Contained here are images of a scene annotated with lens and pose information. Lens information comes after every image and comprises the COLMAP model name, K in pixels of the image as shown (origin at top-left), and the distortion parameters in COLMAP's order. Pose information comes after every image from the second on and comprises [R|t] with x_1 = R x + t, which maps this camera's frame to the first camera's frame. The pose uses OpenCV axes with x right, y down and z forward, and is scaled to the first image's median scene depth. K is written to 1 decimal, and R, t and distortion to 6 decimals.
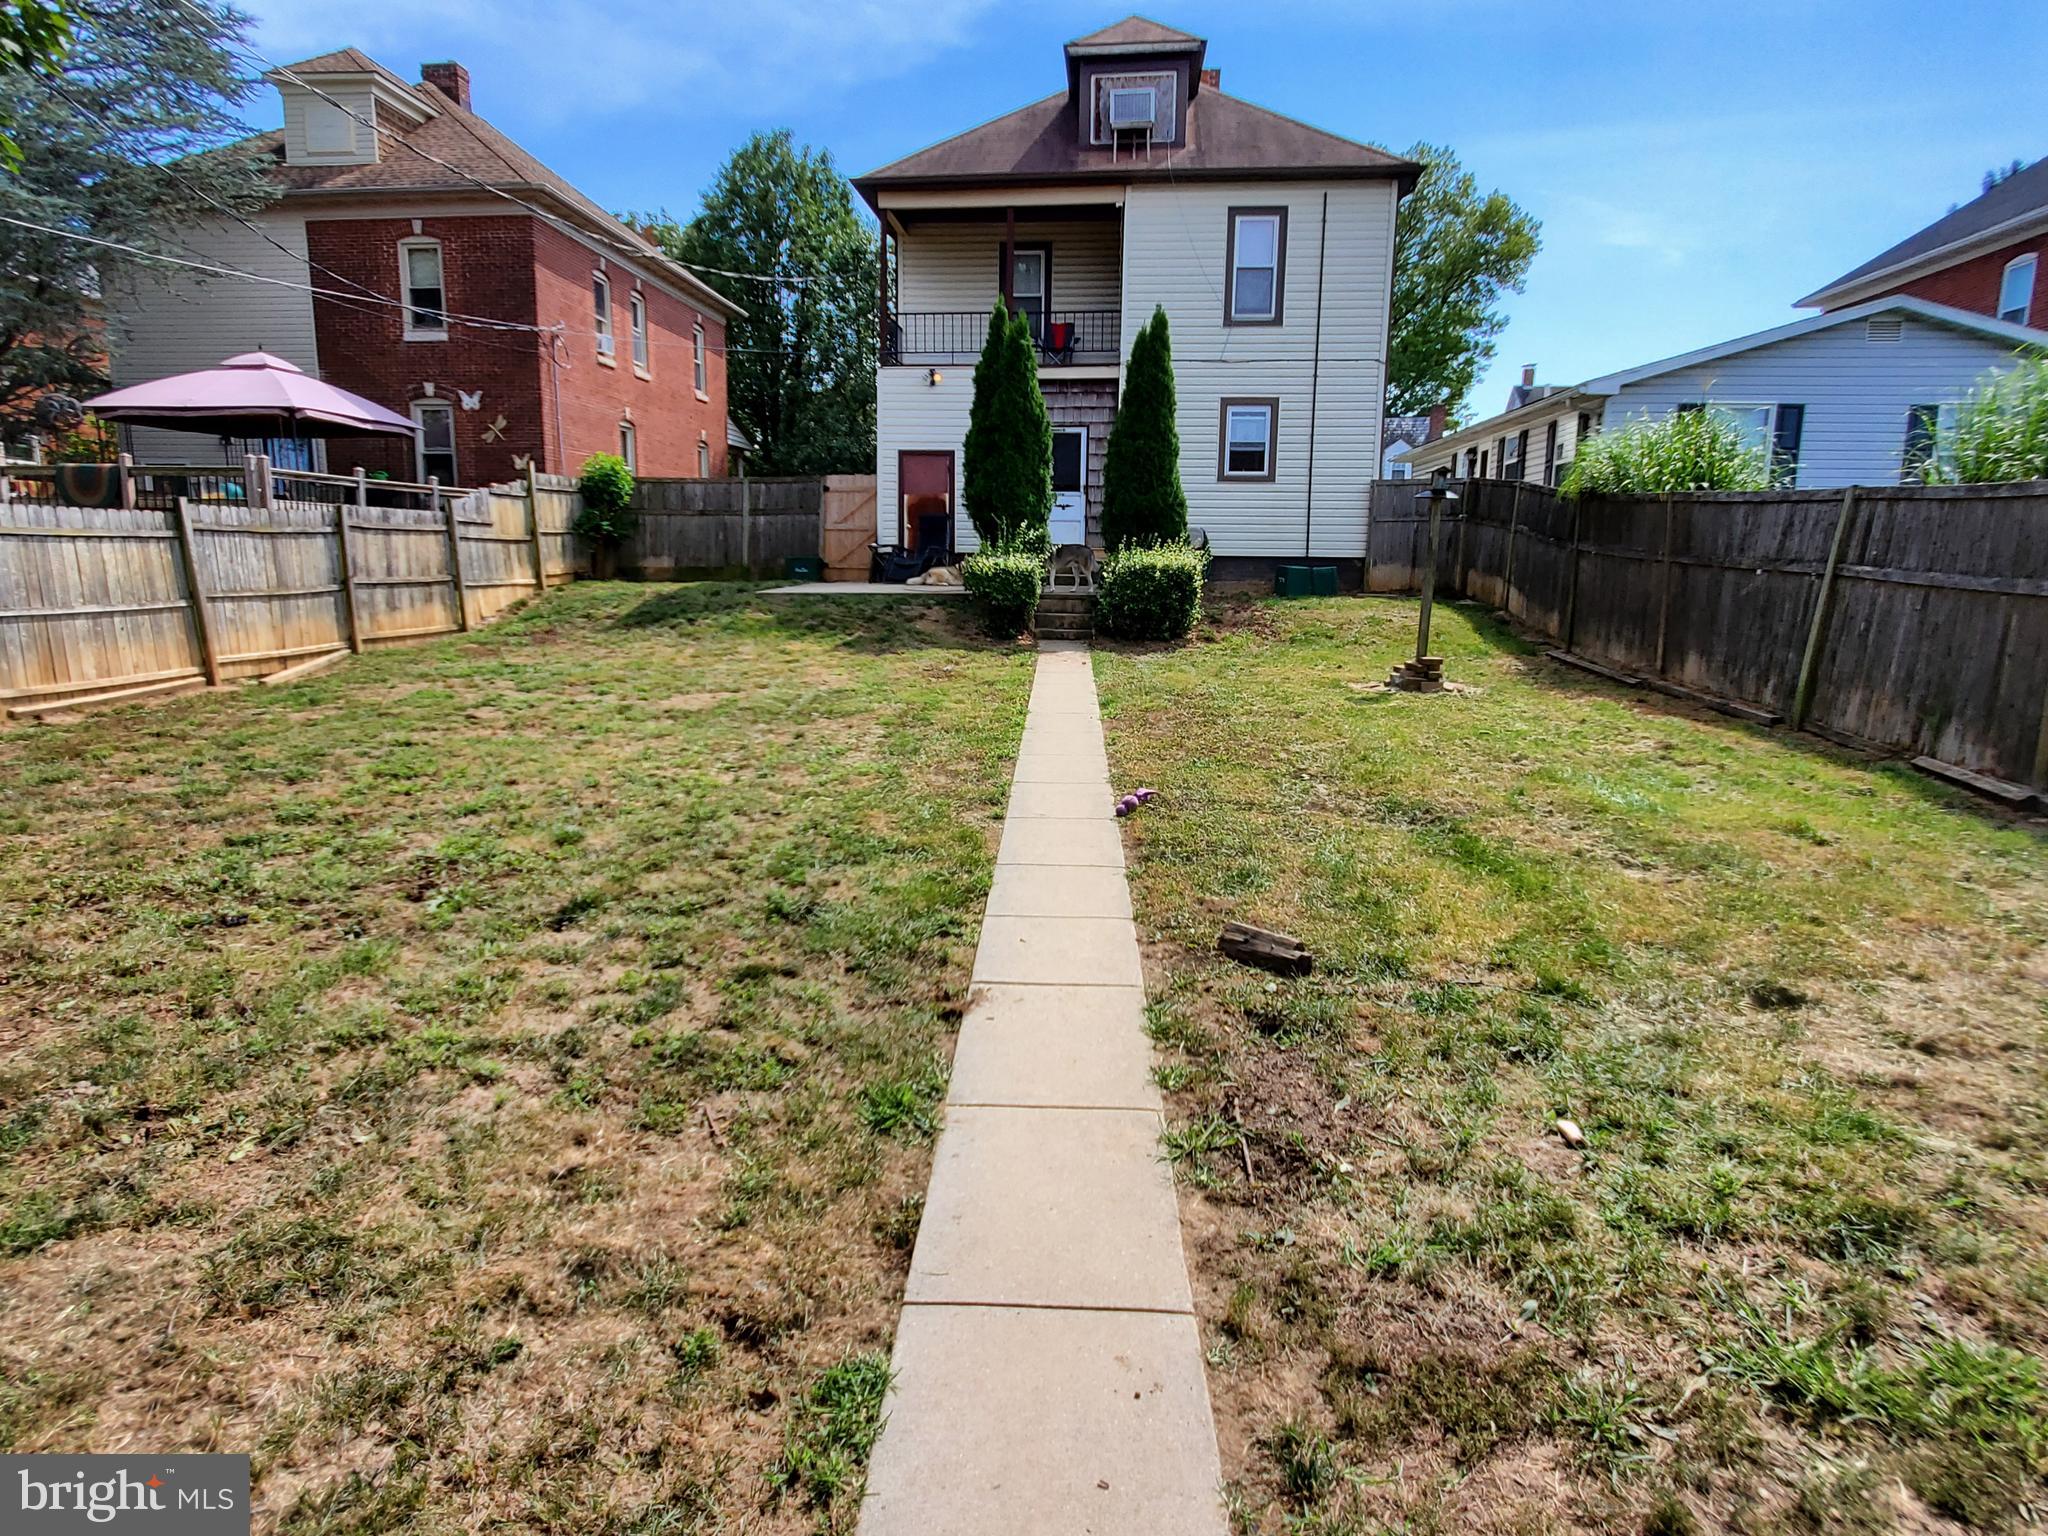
lens RADIAL K [[1248.1, 0, 1023.0], [0, 1248.1, 772.9], [0, 0, 1]] dist [0.001231, 0.000956]
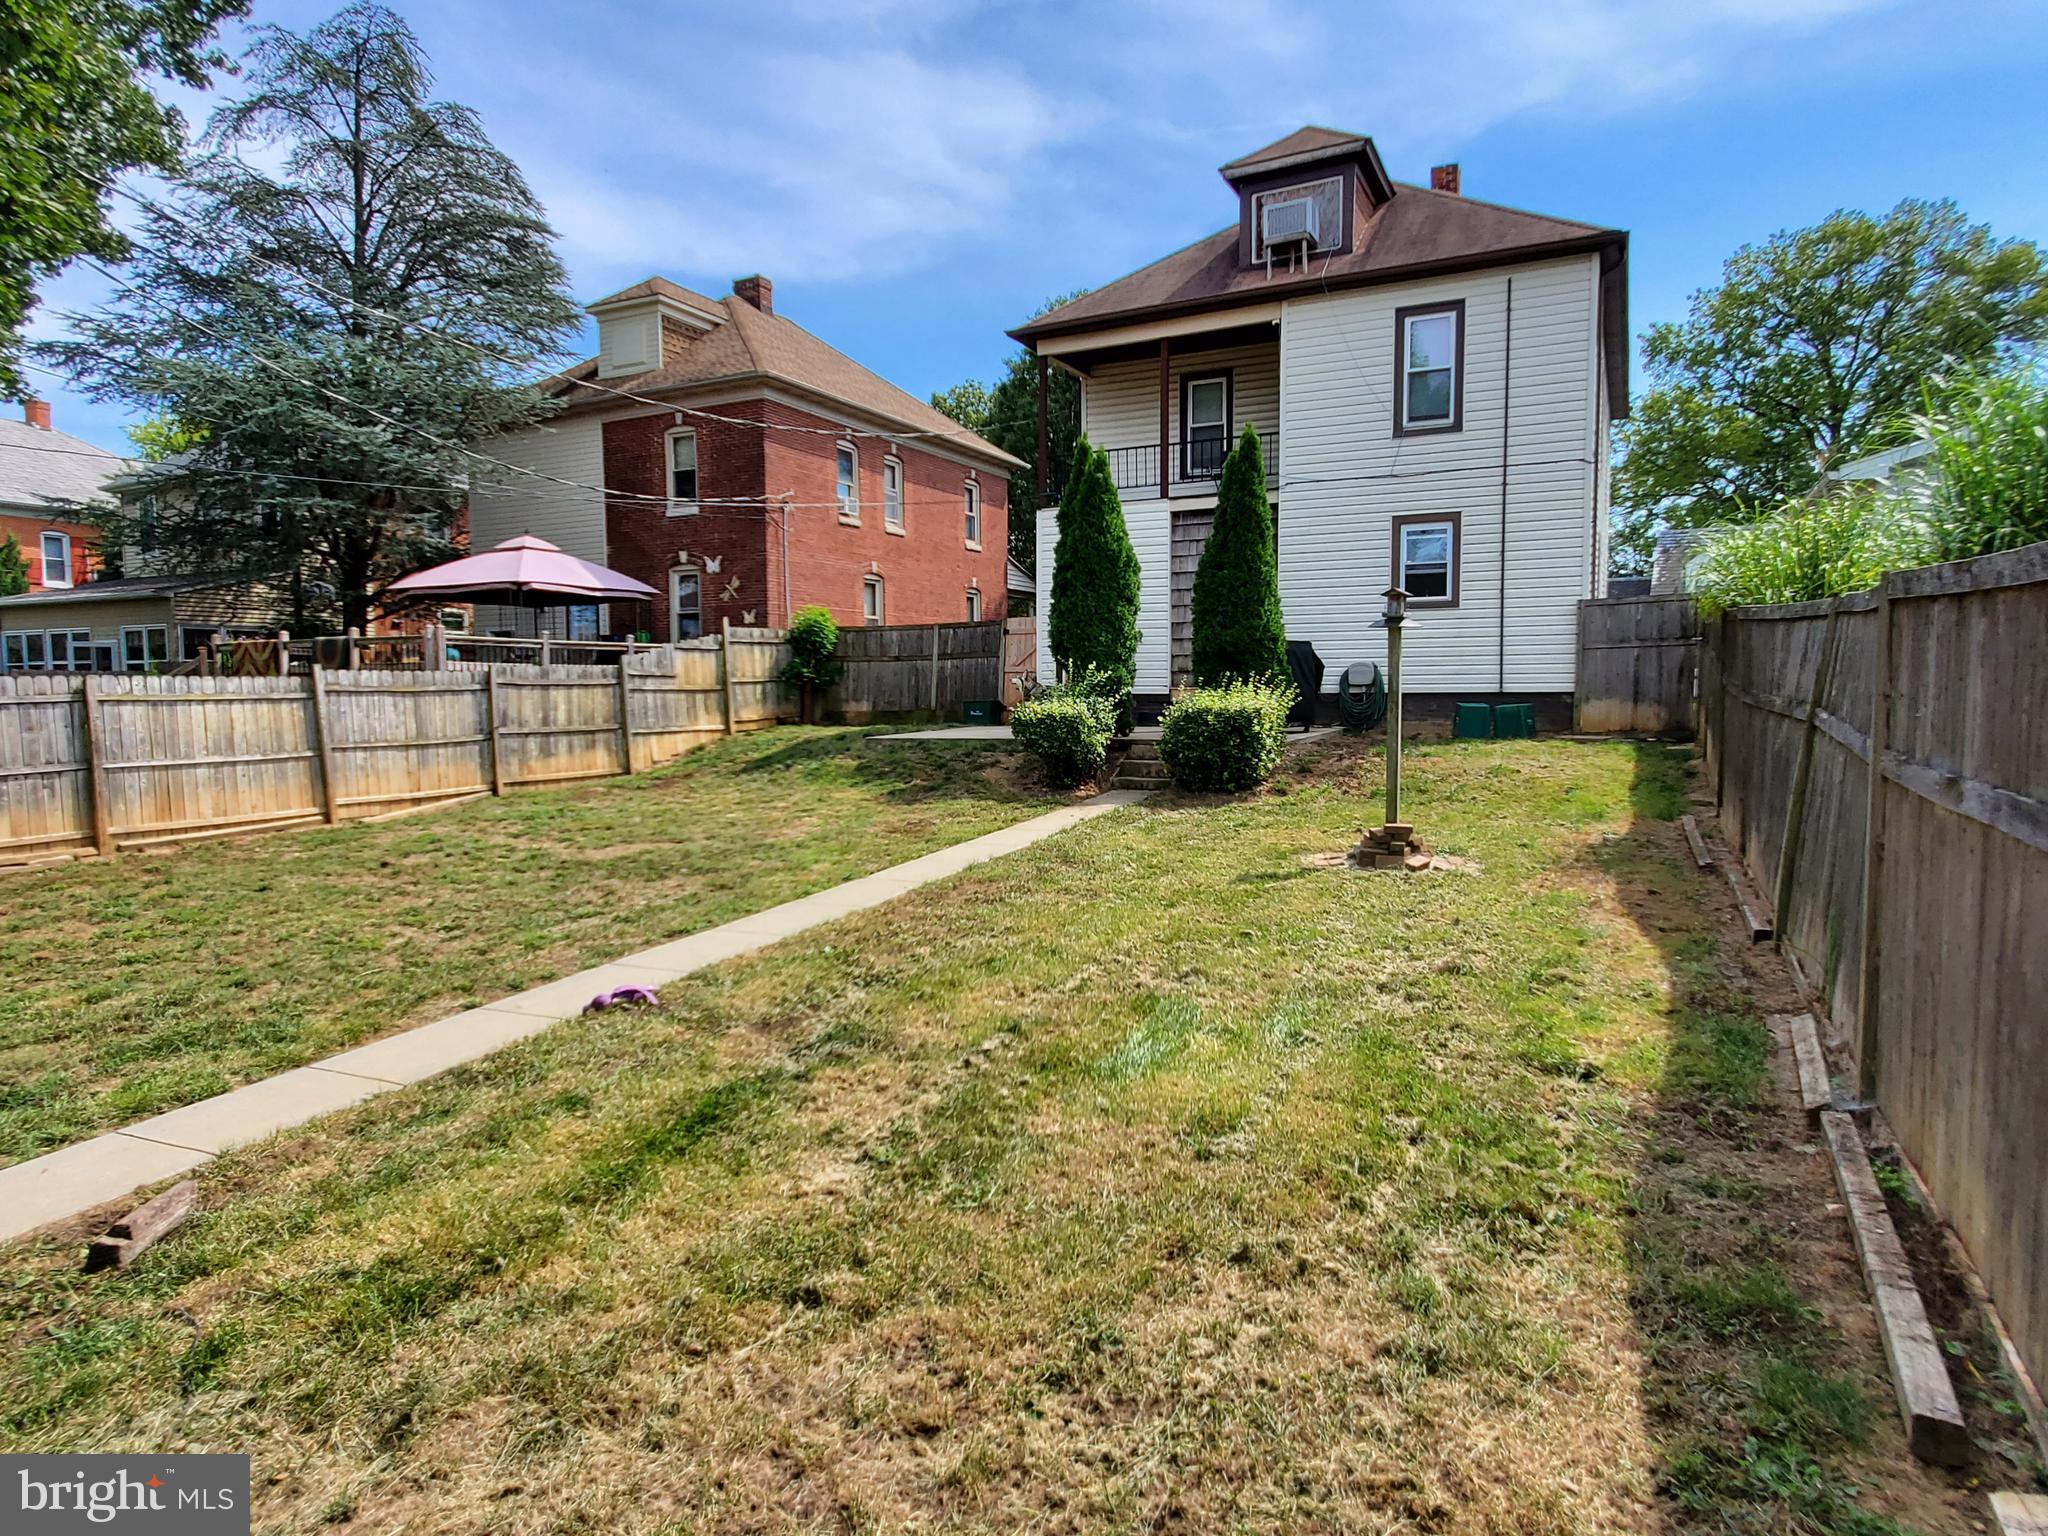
lens RADIAL K [[1248.1, 0, 1023.0], [0, 1248.1, 772.9], [0, 0, 1]] dist [0.001231, 0.000956]
pose [[0.927631, 0.007445, -0.373424, 0.252836], [-0.046153, 0.994424, -0.094824, -0.024227], [0.370636, 0.105196, 0.922802, 0.107790]]
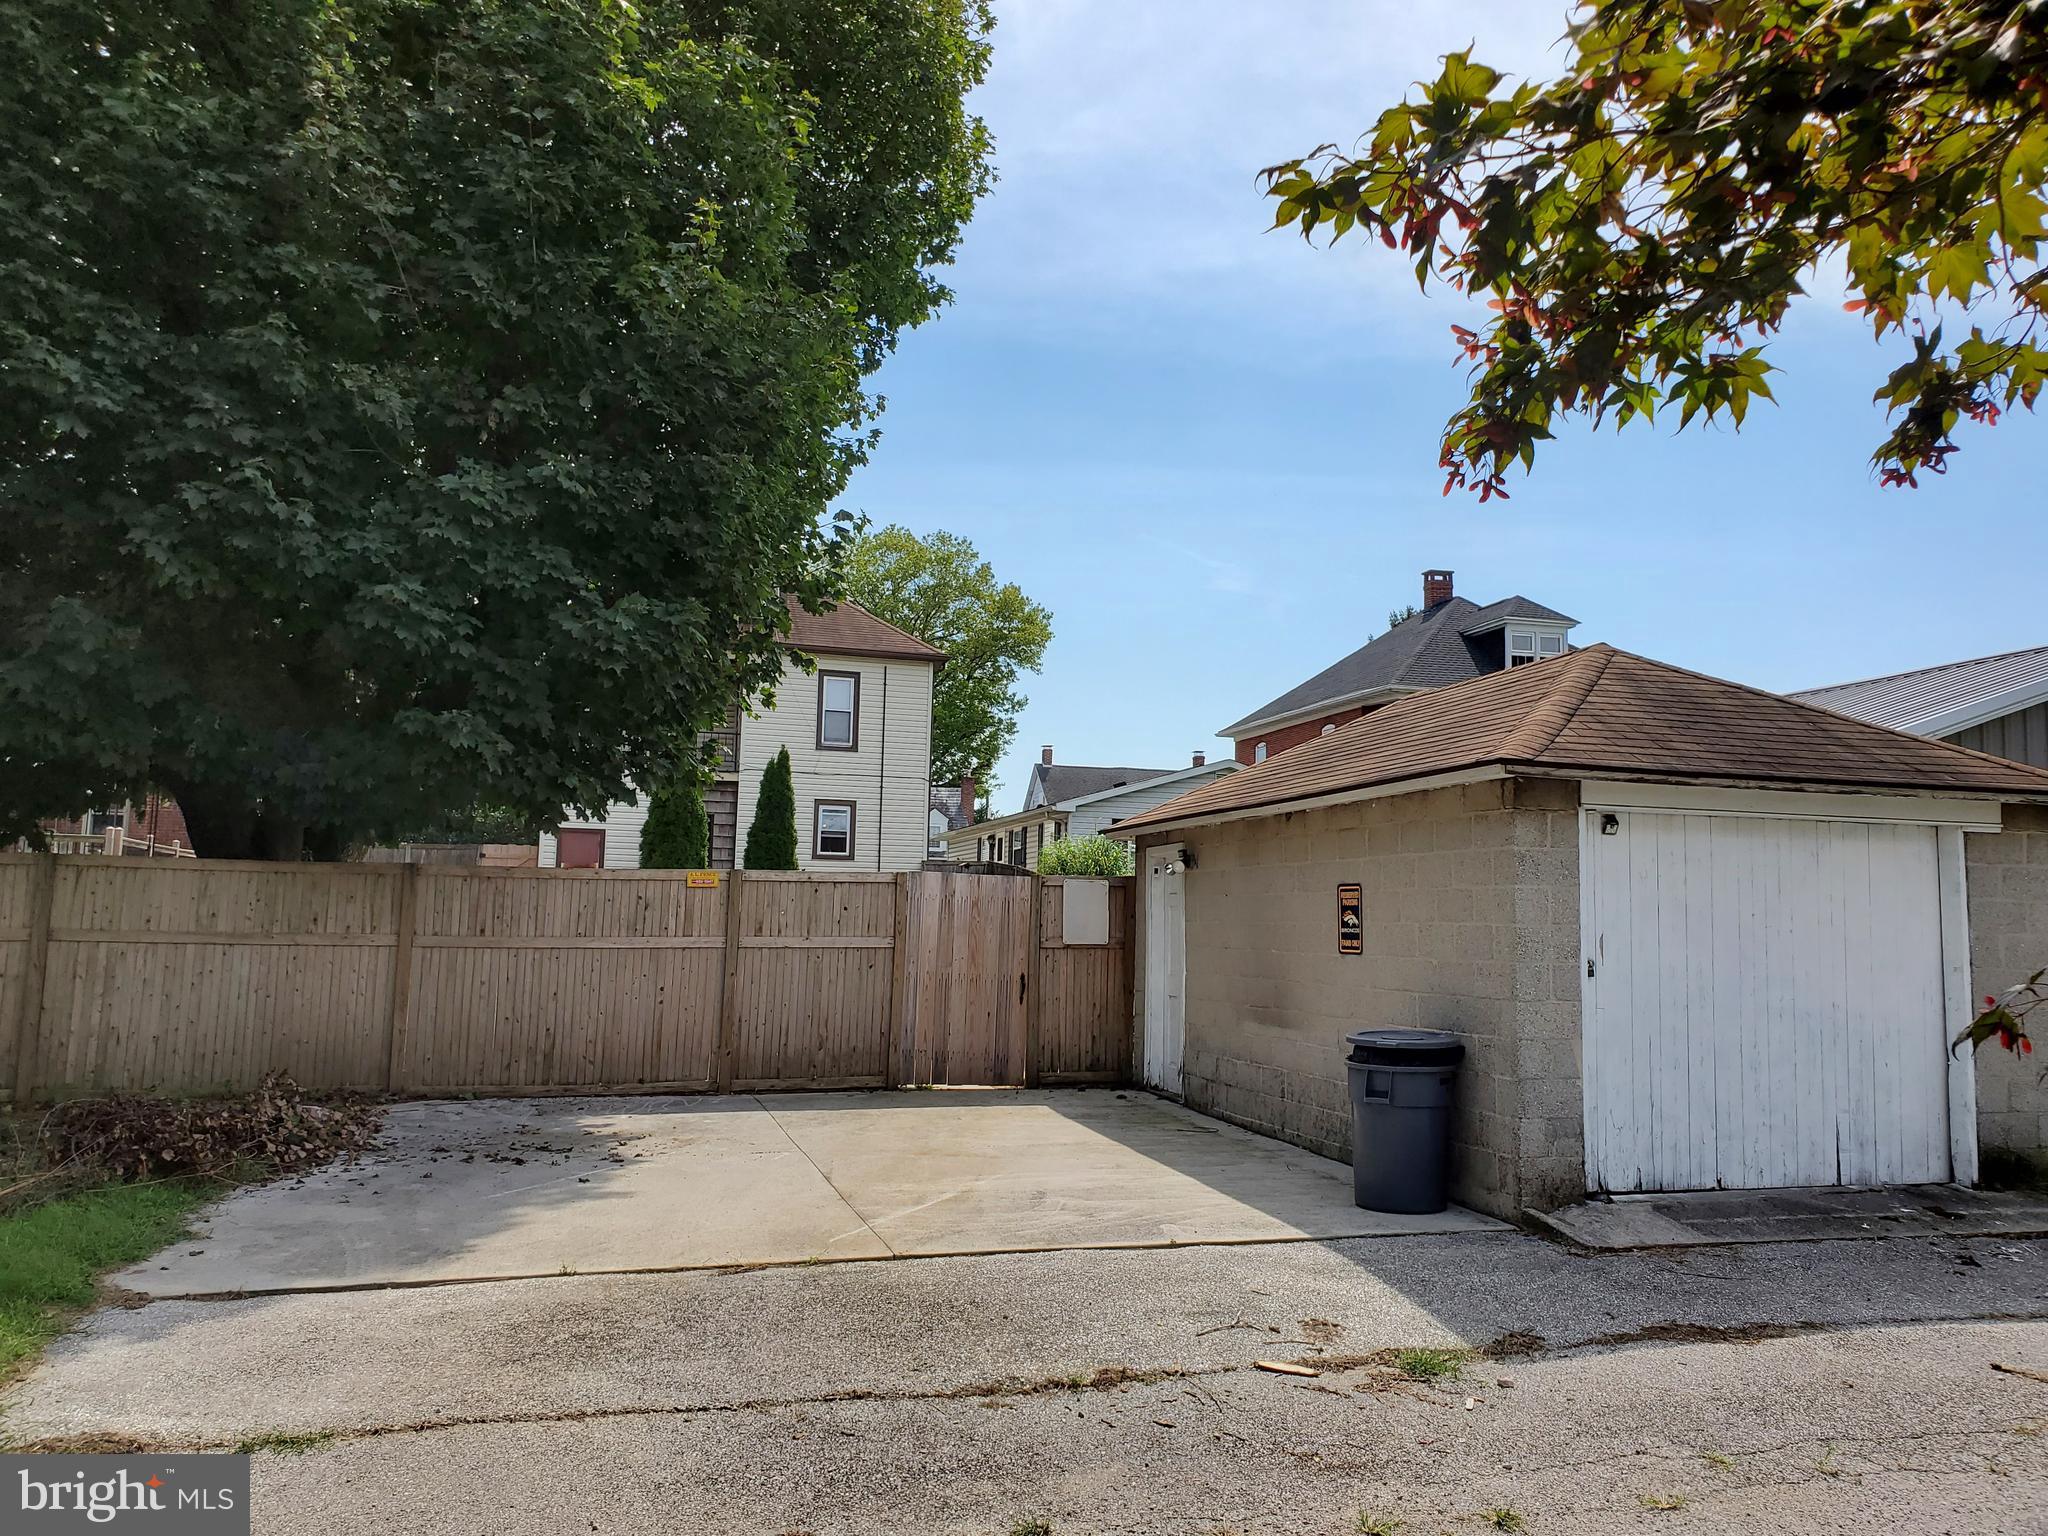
lens RADIAL K [[1617.0, 0, 1024.0], [0, 1617.0, 768.0], [0, 0, 1]] dist [0.023942, 0.002864]
pose [[0.940883, 0.041433, 0.336187, -0.230200], [0.049579, 0.964958, -0.257680, 0.140144], [-0.335083, 0.259114, 0.905858, -0.716619]]
